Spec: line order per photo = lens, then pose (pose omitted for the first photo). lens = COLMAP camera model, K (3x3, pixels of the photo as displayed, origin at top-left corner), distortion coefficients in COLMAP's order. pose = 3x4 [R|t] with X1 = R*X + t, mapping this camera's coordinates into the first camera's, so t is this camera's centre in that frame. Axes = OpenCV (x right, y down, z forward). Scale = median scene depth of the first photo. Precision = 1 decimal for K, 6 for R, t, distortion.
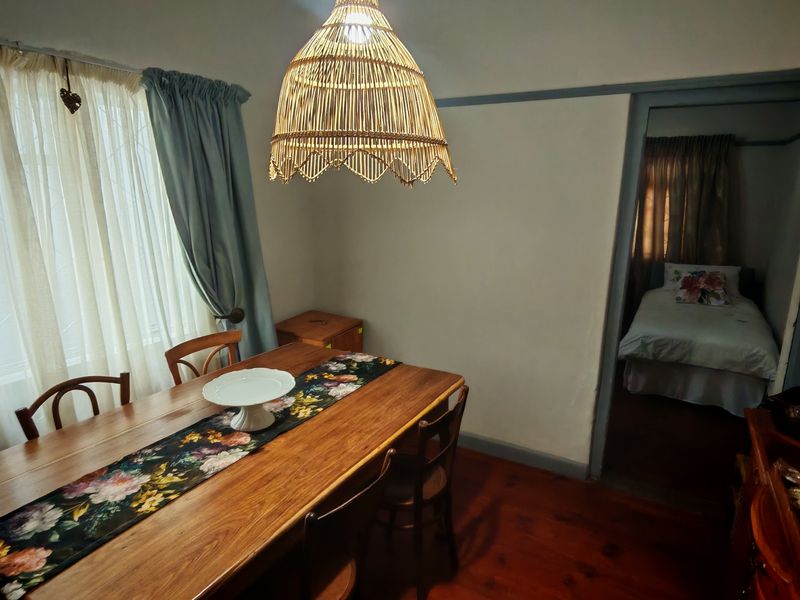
lens RADIAL K [[489.2, 0, 395.8], [0, 489.2, 303.8], [0, 0, 1]] dist [0.004452, 0.001614]
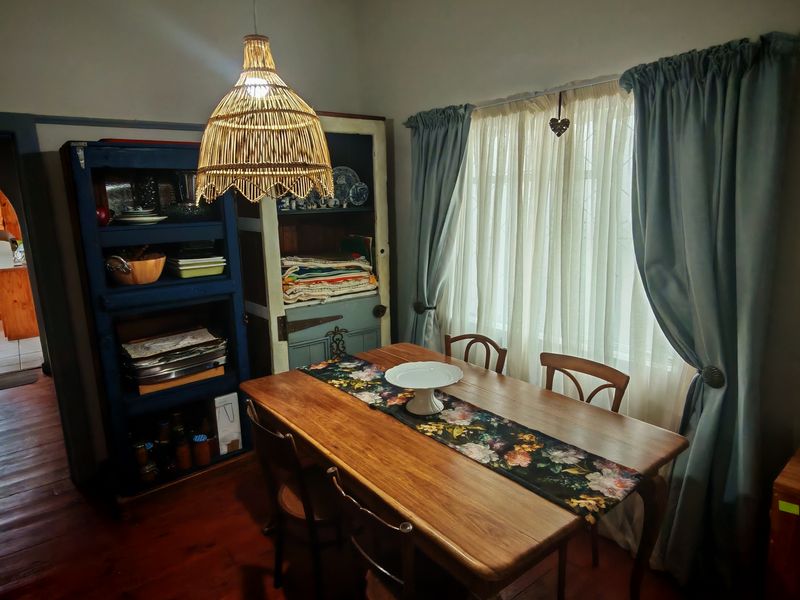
lens RADIAL K [[489.2, 0, 394.2], [0, 489.2, 298.5], [0, 0, 1]] dist [0.004452, 0.001614]
pose [[-0.350176, 0.196626, -0.915814, 0.665064], [-0.195901, 0.940723, 0.276880, -0.272257], [0.915969, 0.276365, -0.290900, 1.105071]]
